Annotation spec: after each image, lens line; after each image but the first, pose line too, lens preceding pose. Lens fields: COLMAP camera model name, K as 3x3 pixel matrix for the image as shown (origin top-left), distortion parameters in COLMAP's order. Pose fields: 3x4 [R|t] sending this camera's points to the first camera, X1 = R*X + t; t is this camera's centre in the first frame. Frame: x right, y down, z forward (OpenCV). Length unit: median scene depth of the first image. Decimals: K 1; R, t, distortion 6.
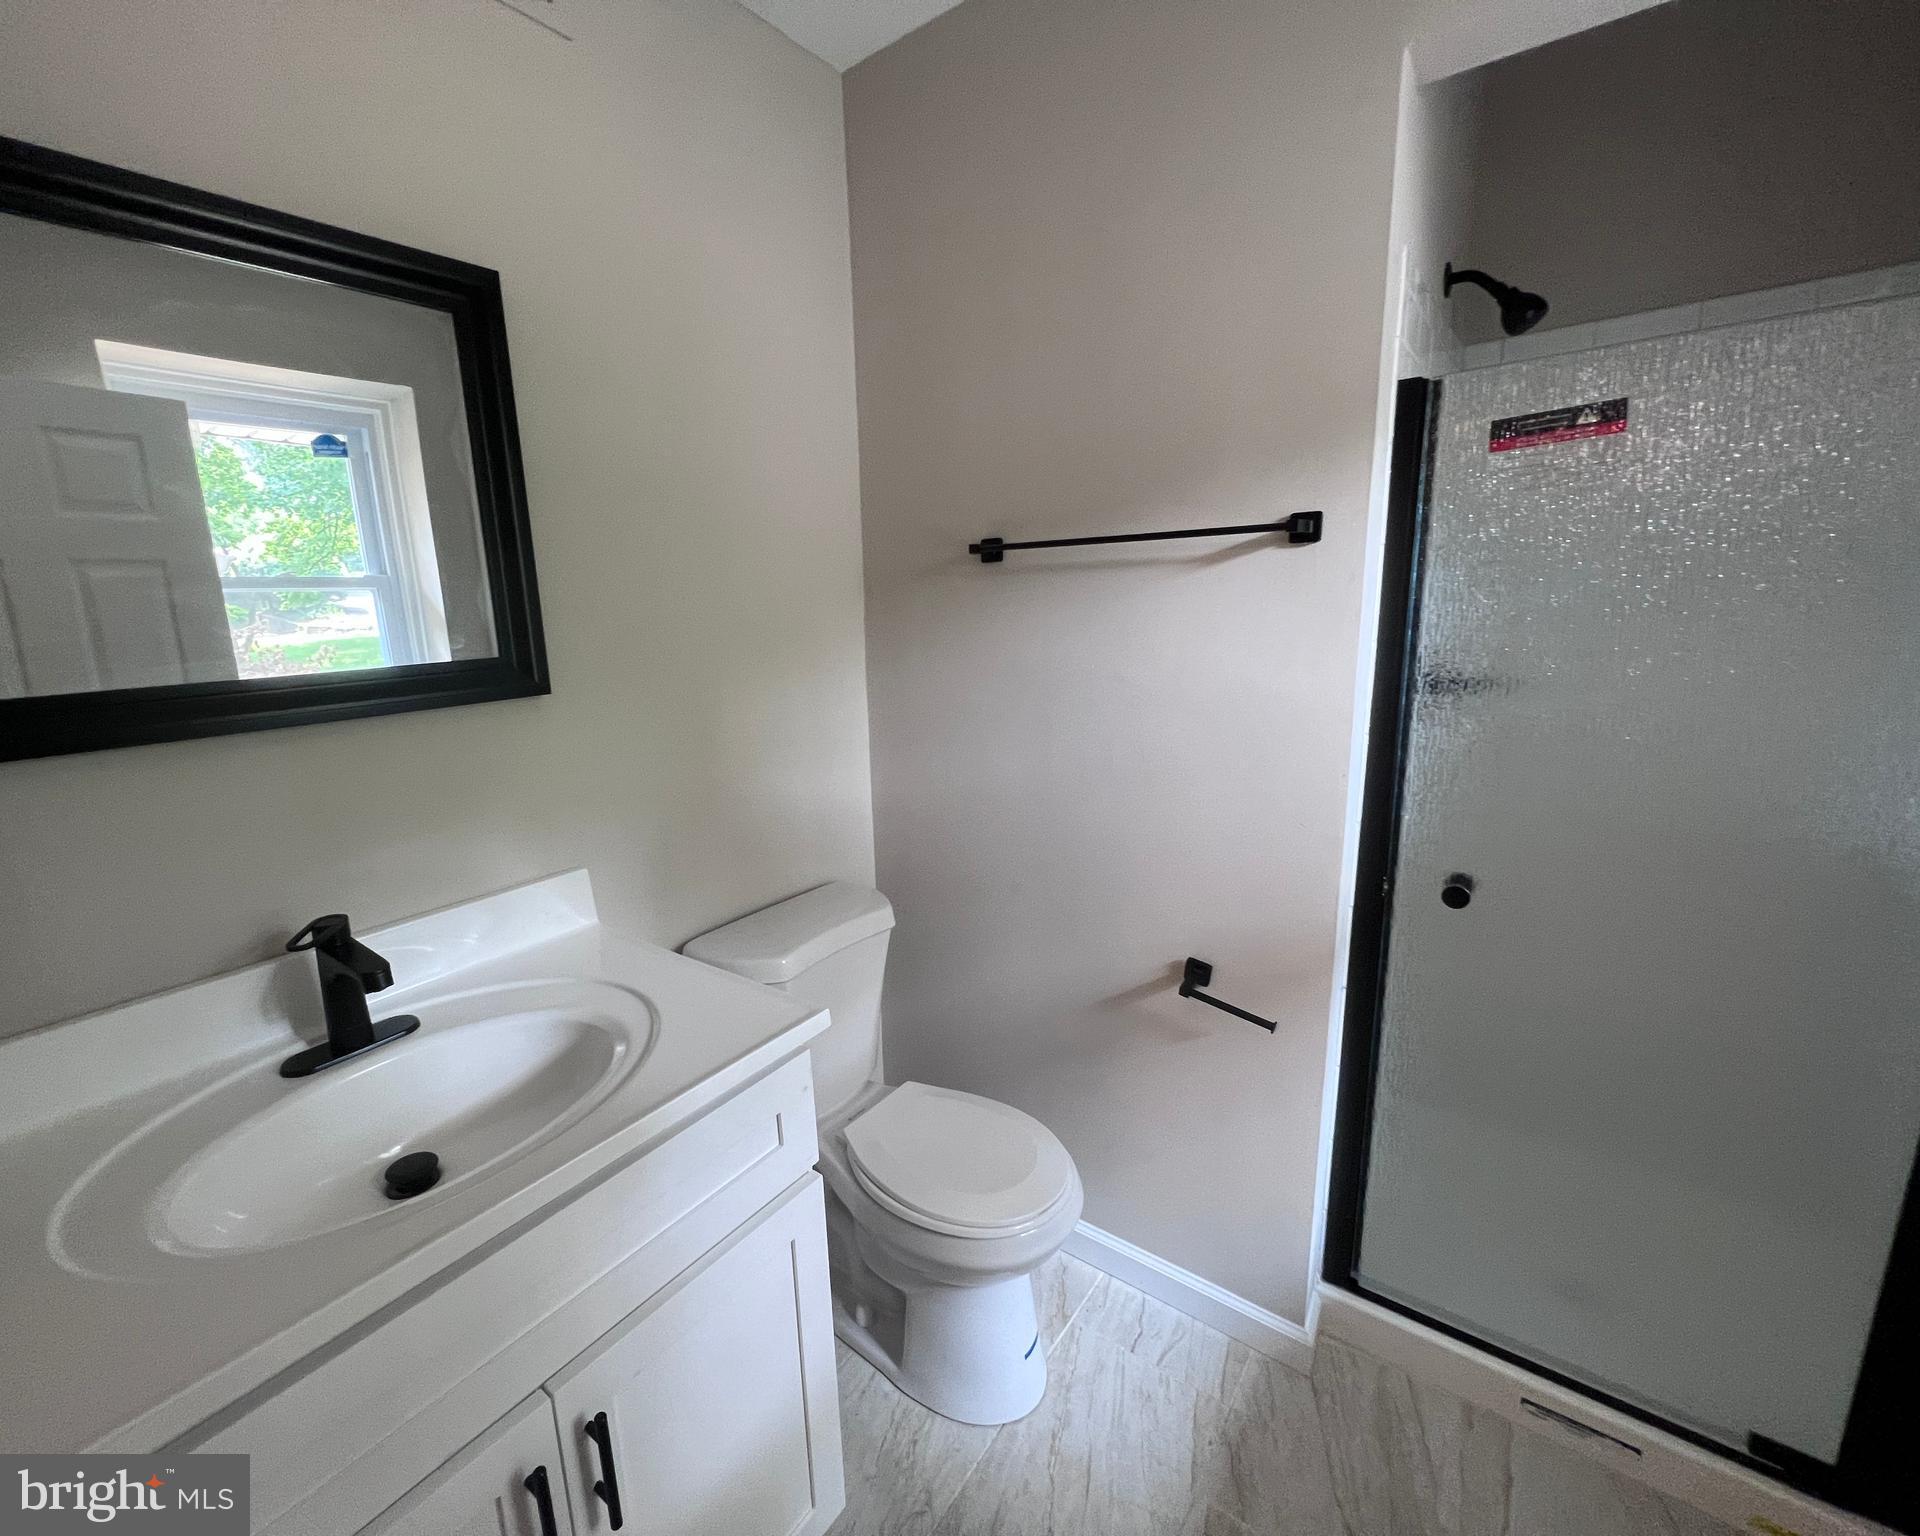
lens RADIAL K [[807.4, 0, 903.0], [0, 807.4, 770.0], [0, 0, 1]] dist [-0.000572, -0.000676]
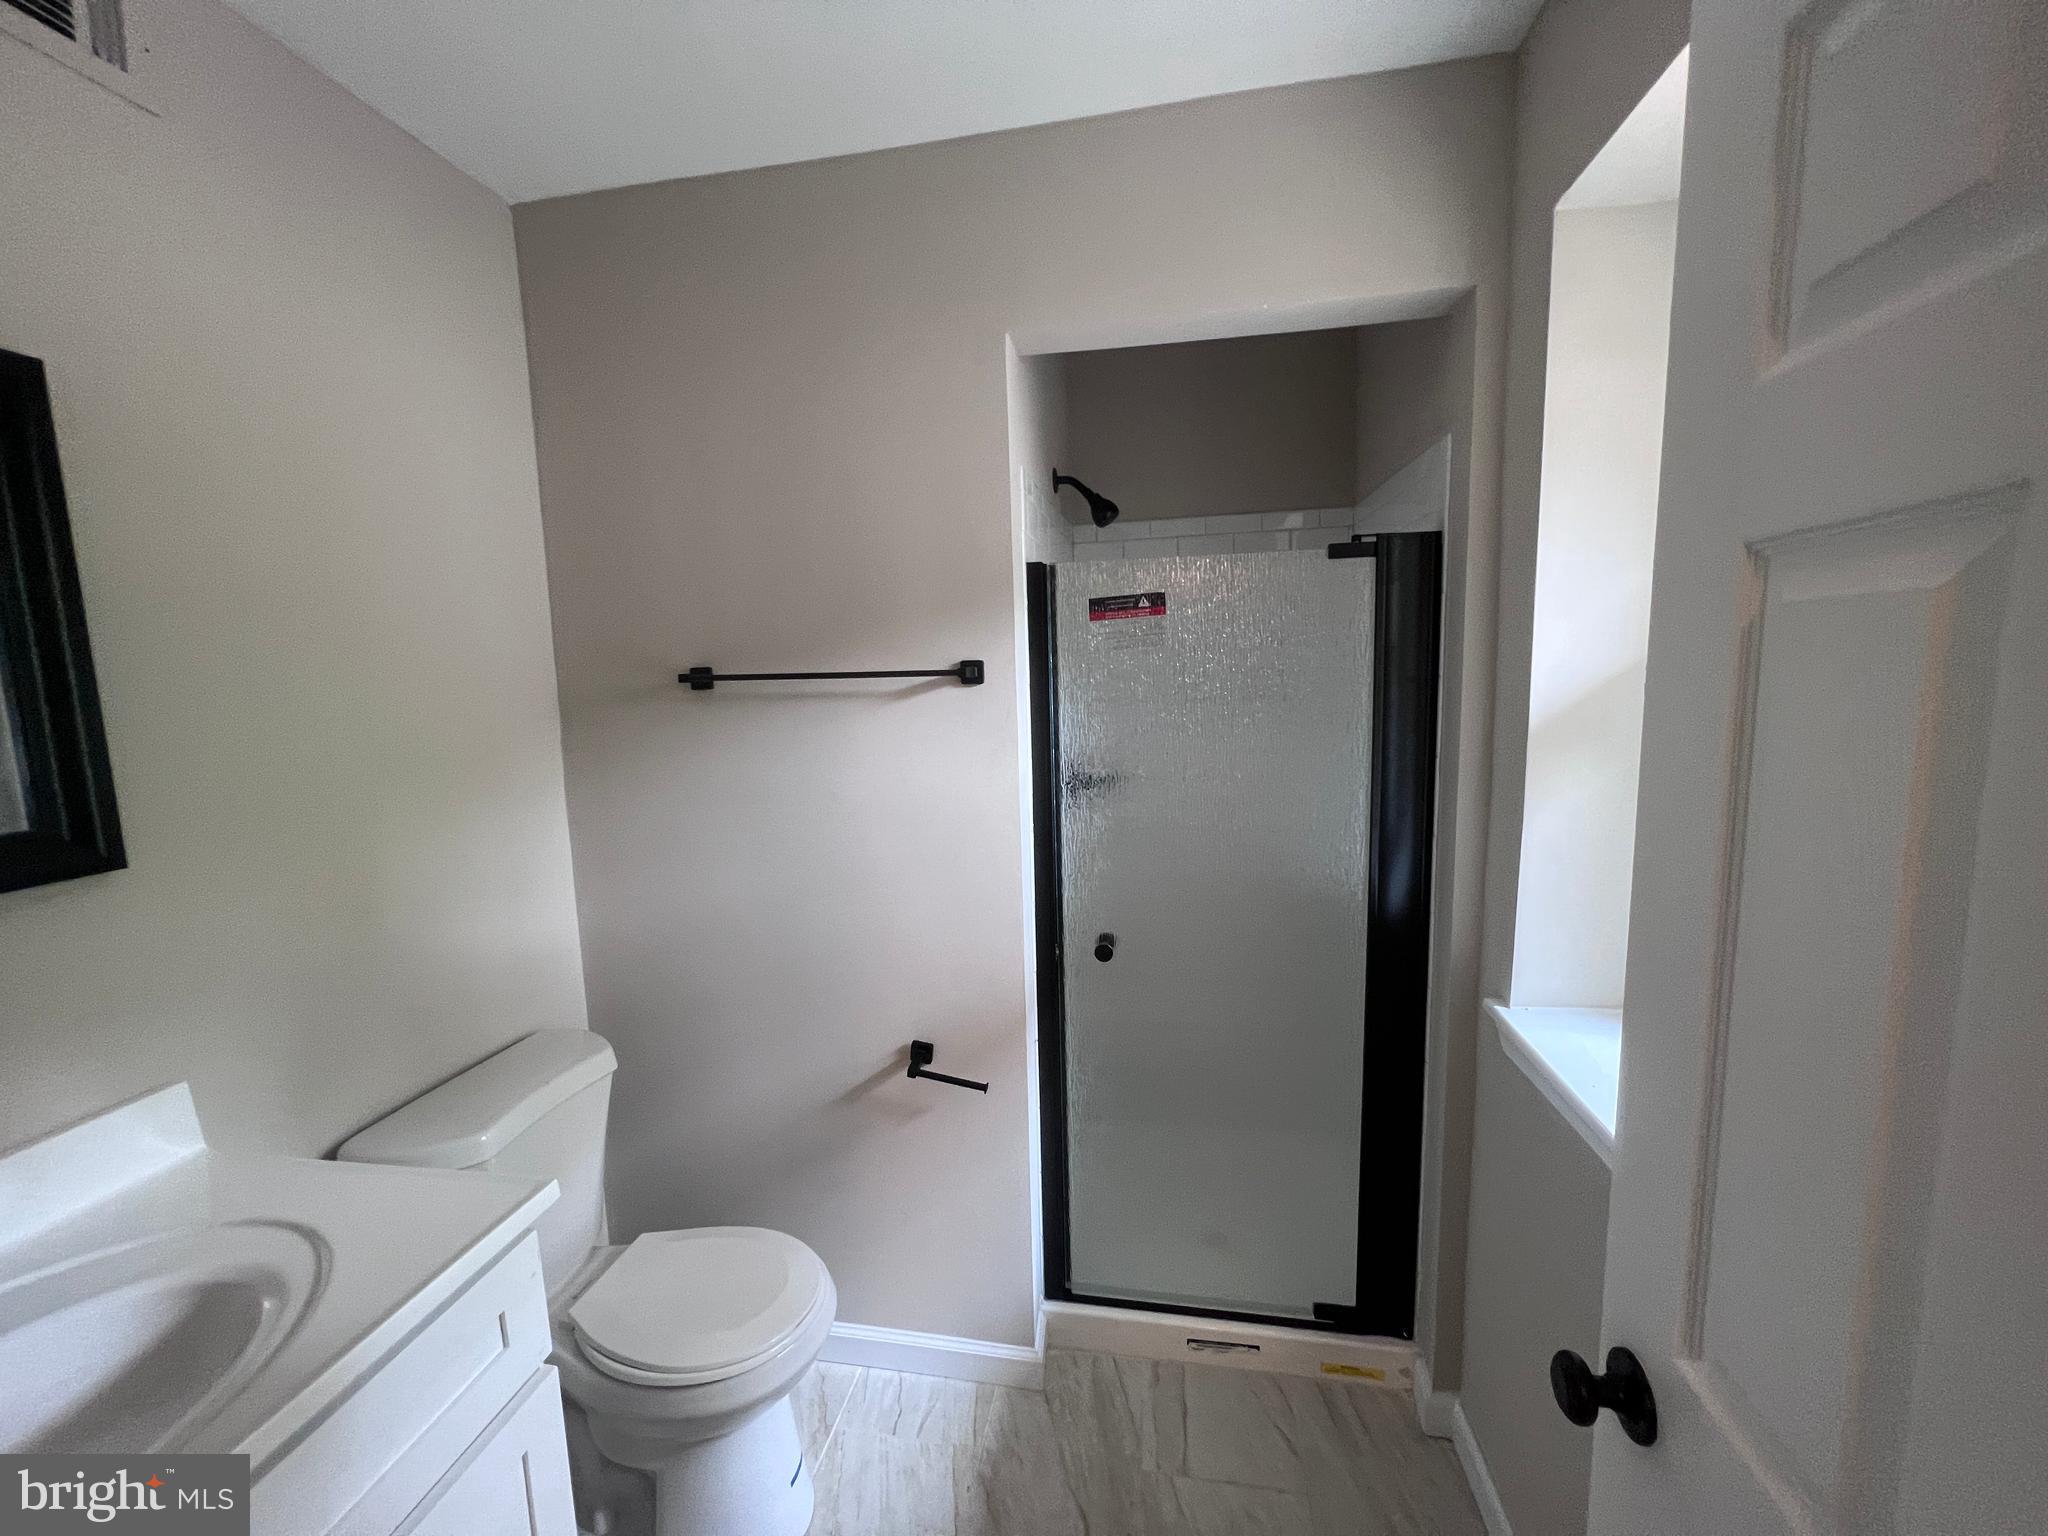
lens RADIAL K [[819.2, 0, 1018.8], [0, 819.2, 767.9], [0, 0, 1]] dist [-0.006531, 0.001028]
pose [[0.882765, -0.046977, 0.467459, -0.028636], [0.092840, 0.992811, -0.075549, -0.044419], [-0.460549, 0.110091, 0.880780, -0.108159]]
